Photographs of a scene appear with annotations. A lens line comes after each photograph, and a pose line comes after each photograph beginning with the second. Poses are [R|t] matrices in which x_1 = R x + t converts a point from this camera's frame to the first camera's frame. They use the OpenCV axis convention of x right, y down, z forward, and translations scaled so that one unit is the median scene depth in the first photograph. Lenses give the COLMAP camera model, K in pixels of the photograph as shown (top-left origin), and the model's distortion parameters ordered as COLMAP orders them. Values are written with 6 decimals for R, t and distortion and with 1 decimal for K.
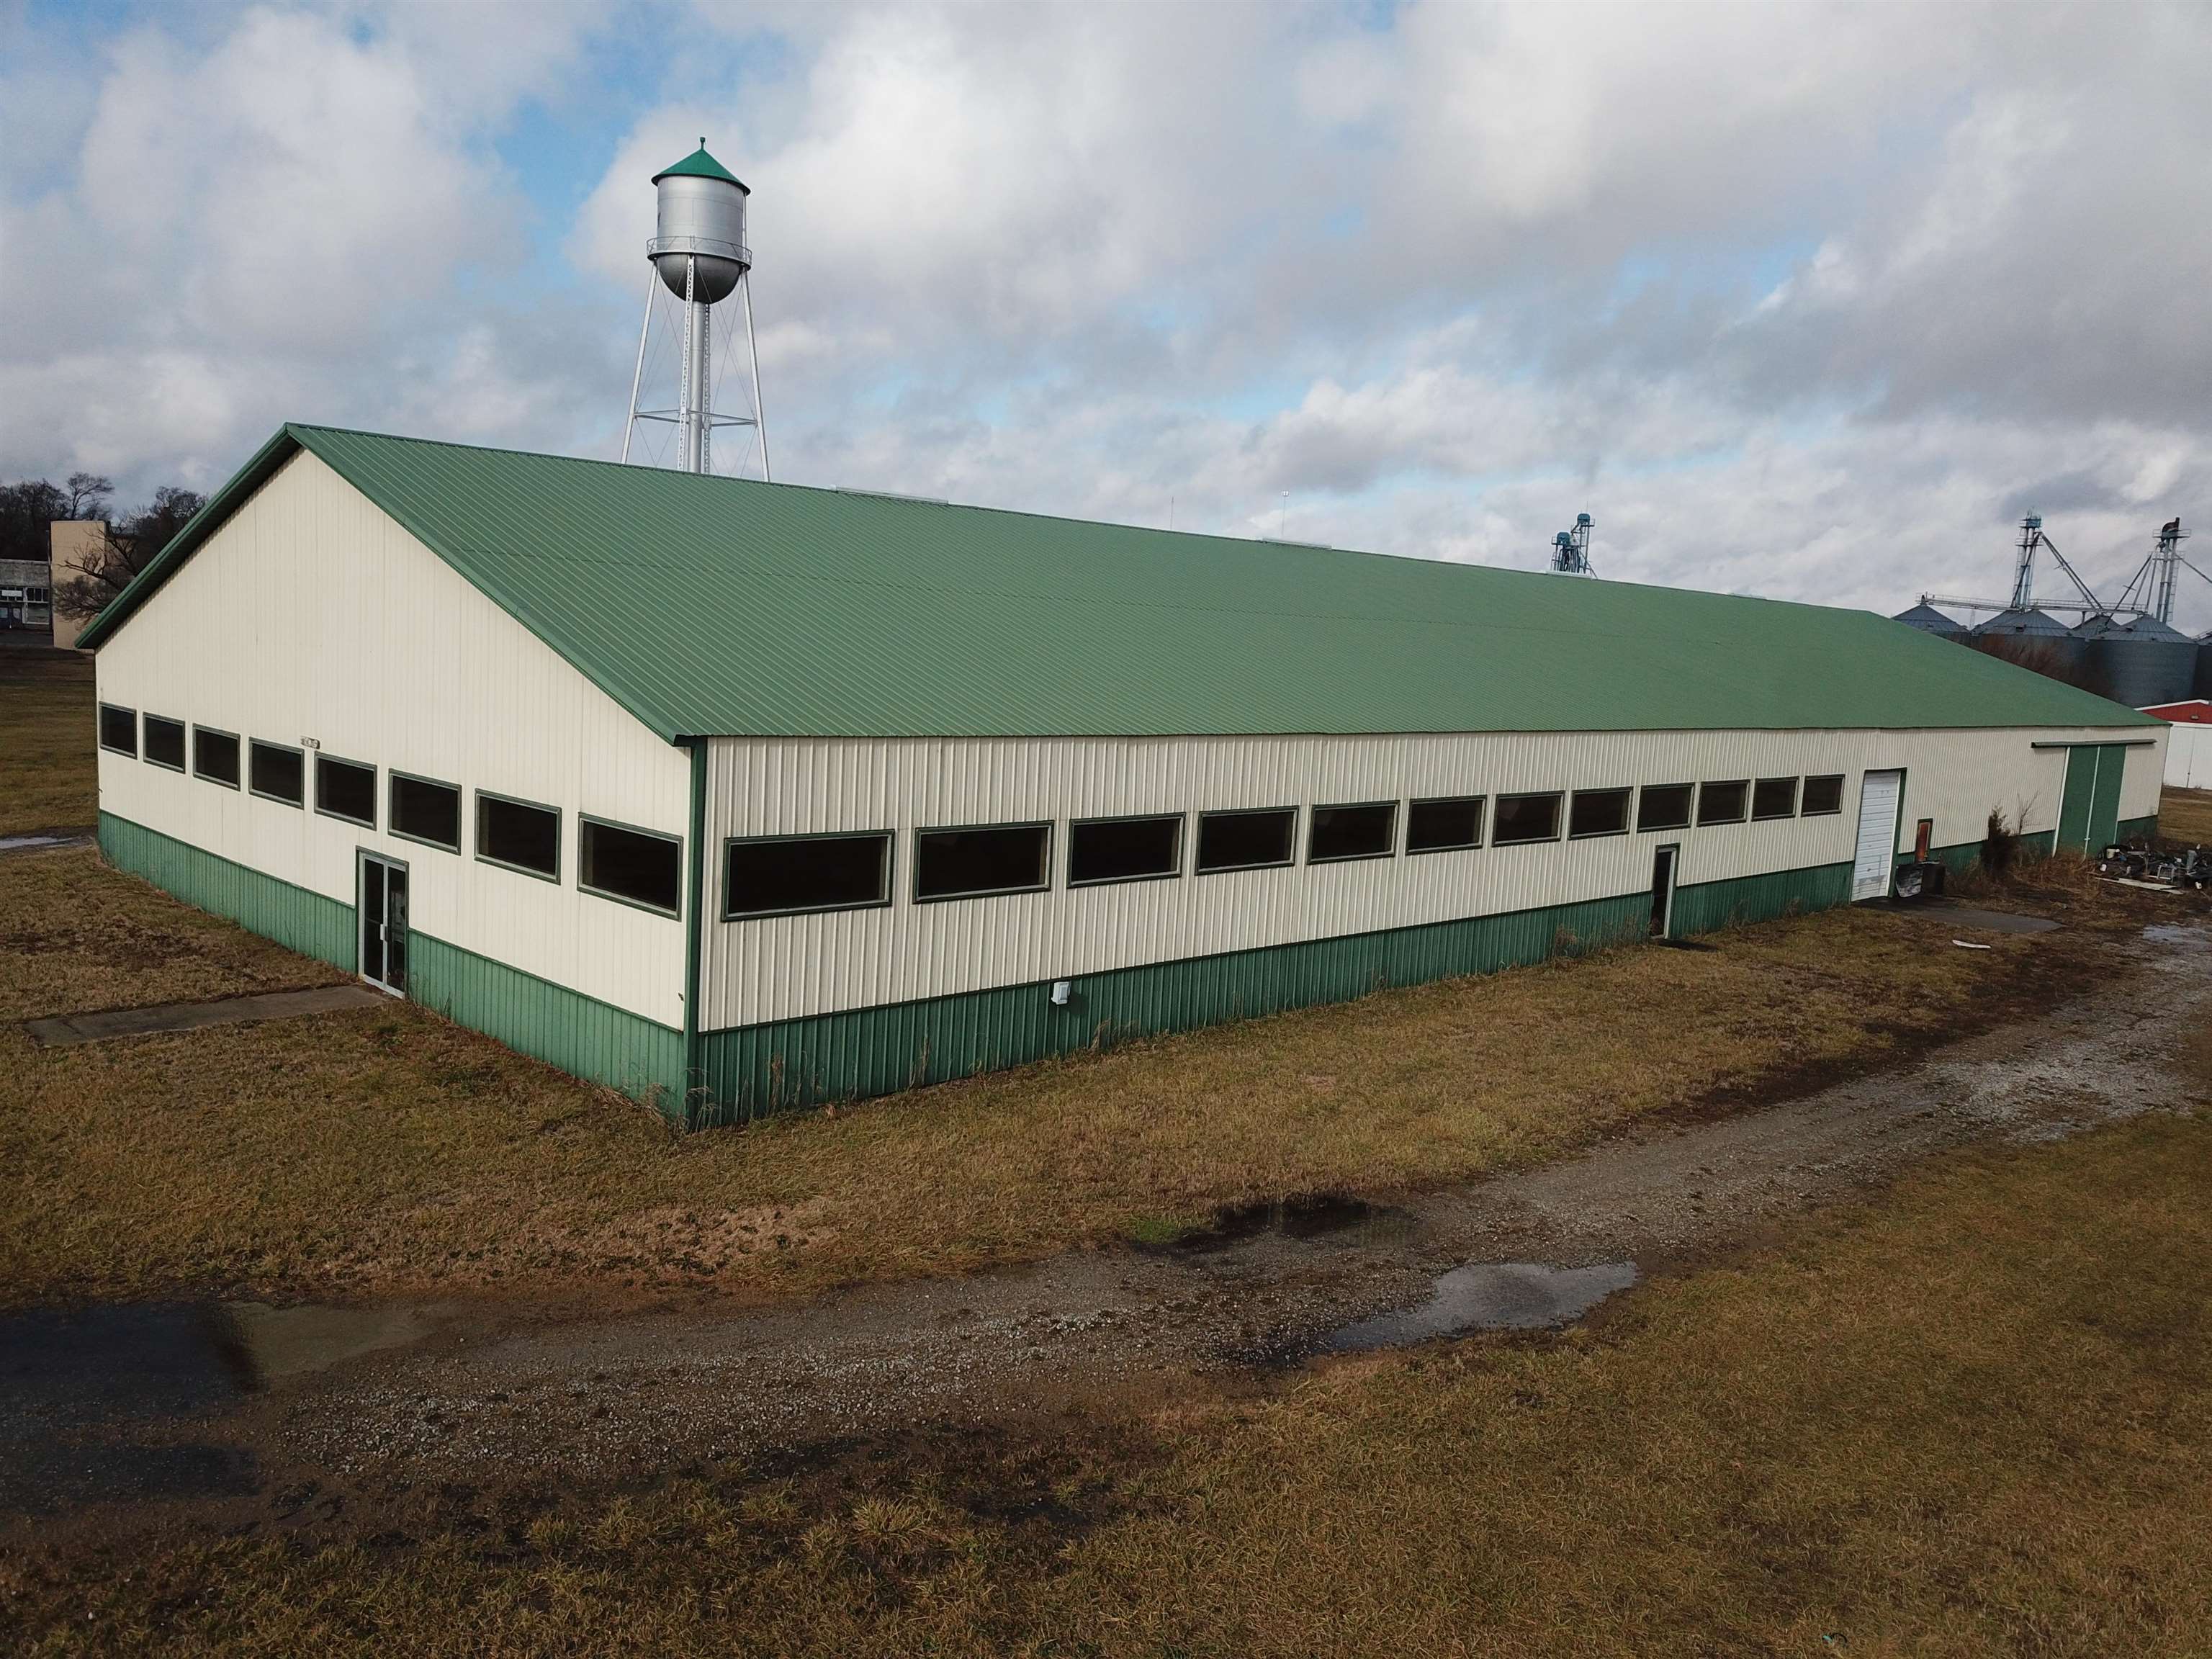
lens RADIAL K [[1704.9, 0, 1105.2], [0, 1704.9, 832.4], [0, 0, 1]] dist [0.027567, -0.030647]
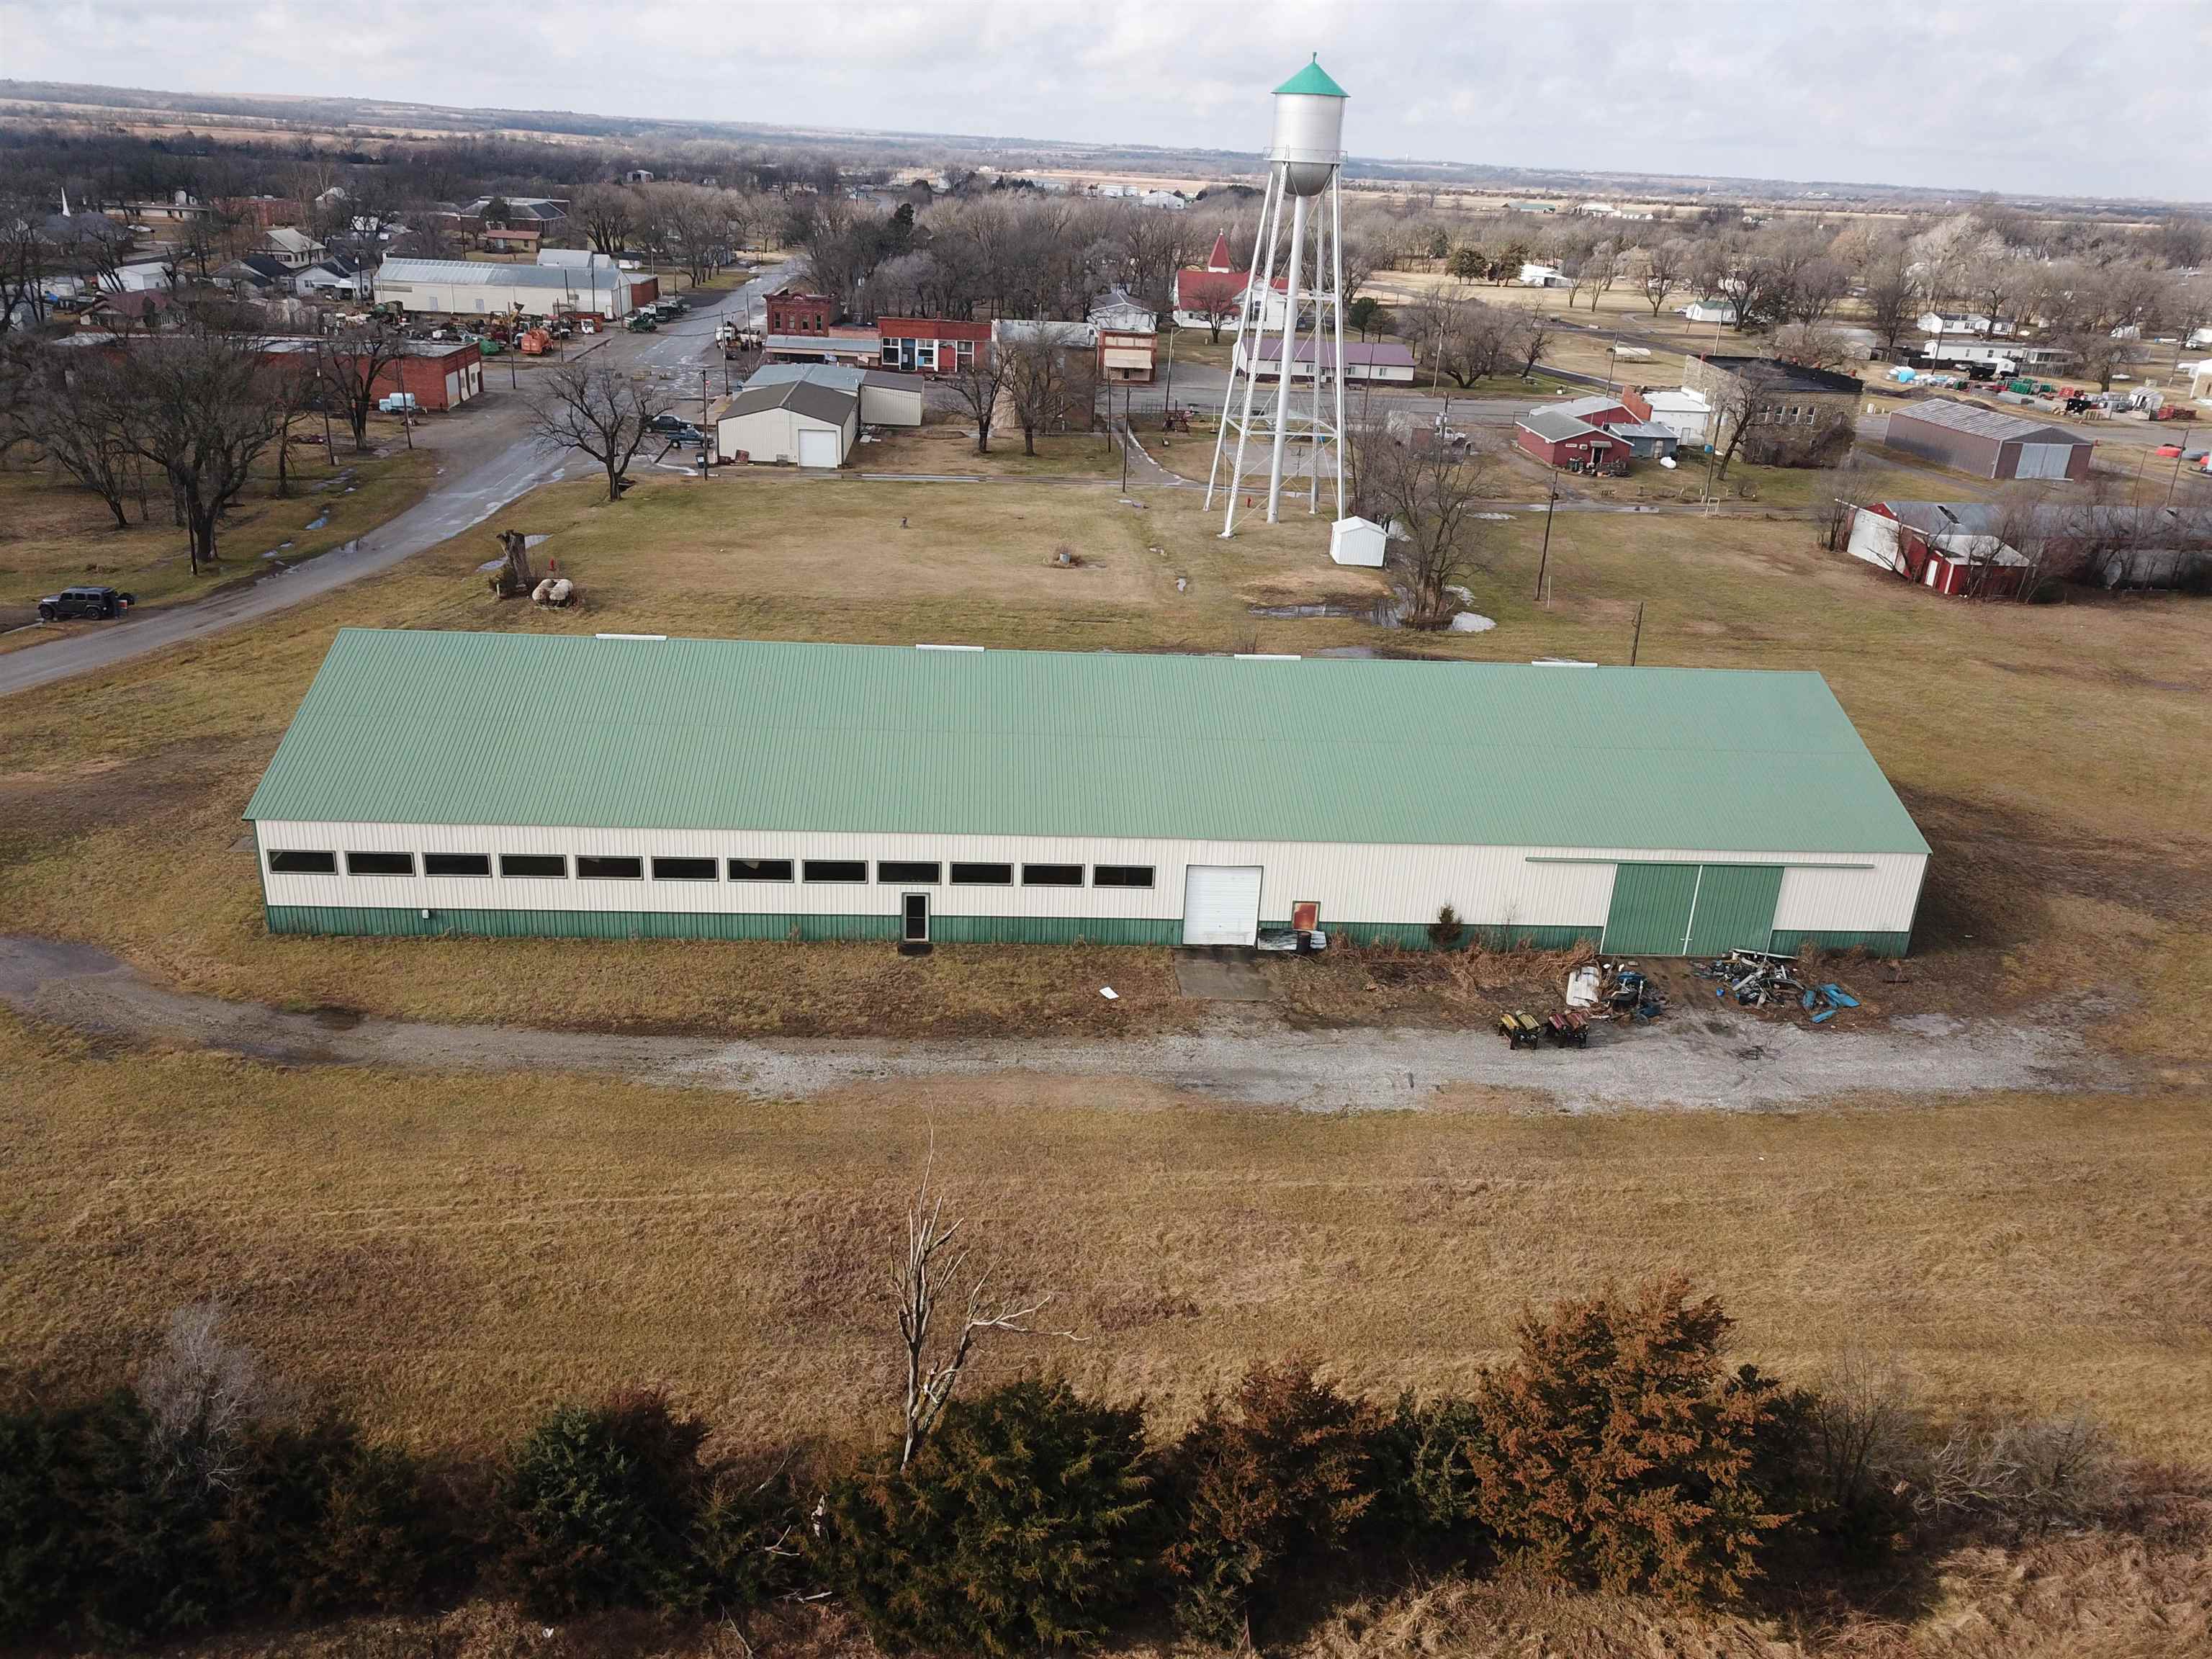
lens RADIAL K [[1704.9, 0, 1105.5], [0, 1704.9, 833.4], [0, 0, 1]] dist [0.027567, -0.030647]
pose [[0.751762, 0.229146, -0.618341, 2.606918], [-0.087294, 0.964013, 0.251116, -0.859932], [0.653631, -0.134802, 0.744711, -0.304666]]
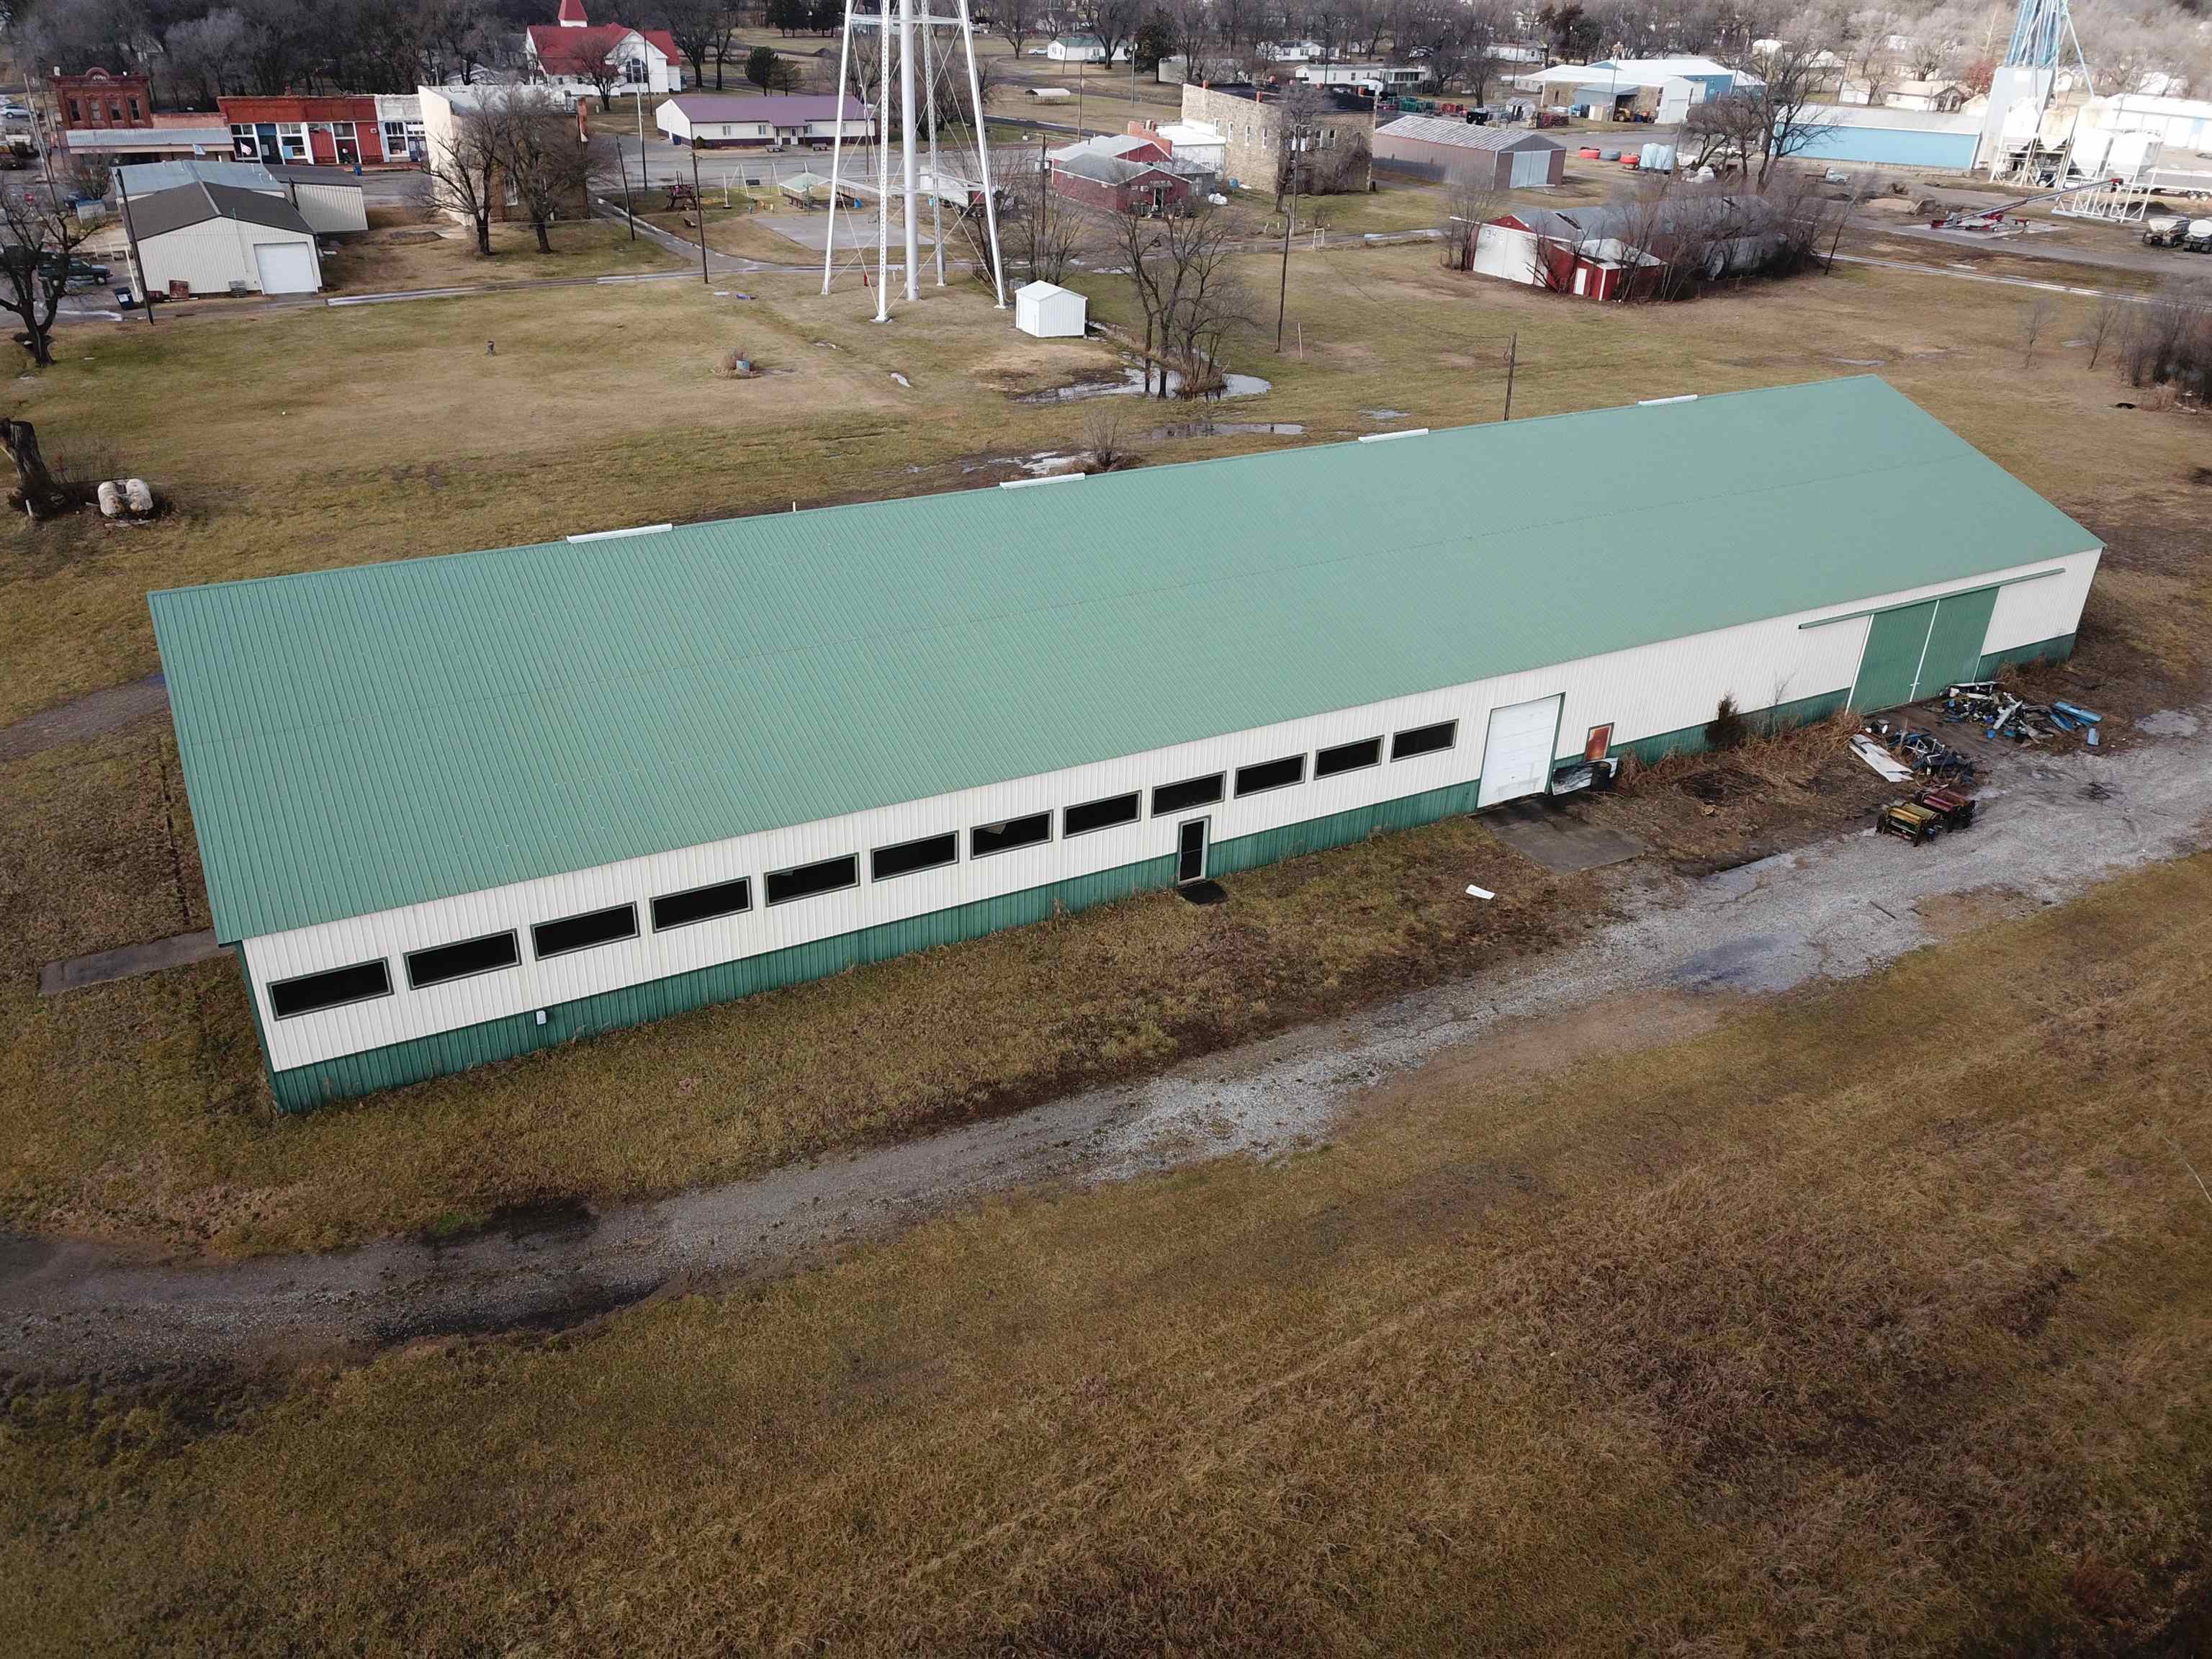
lens RADIAL K [[1704.9, 0, 1111.6], [0, 1704.9, 828.2], [0, 0, 1]] dist [0.027567, -0.030647]
pose [[0.959596, 0.103325, -0.261724, 1.017662], [-0.007819, 0.939571, 0.342264, -0.720886], [0.281273, -0.326389, 0.902417, -0.330071]]
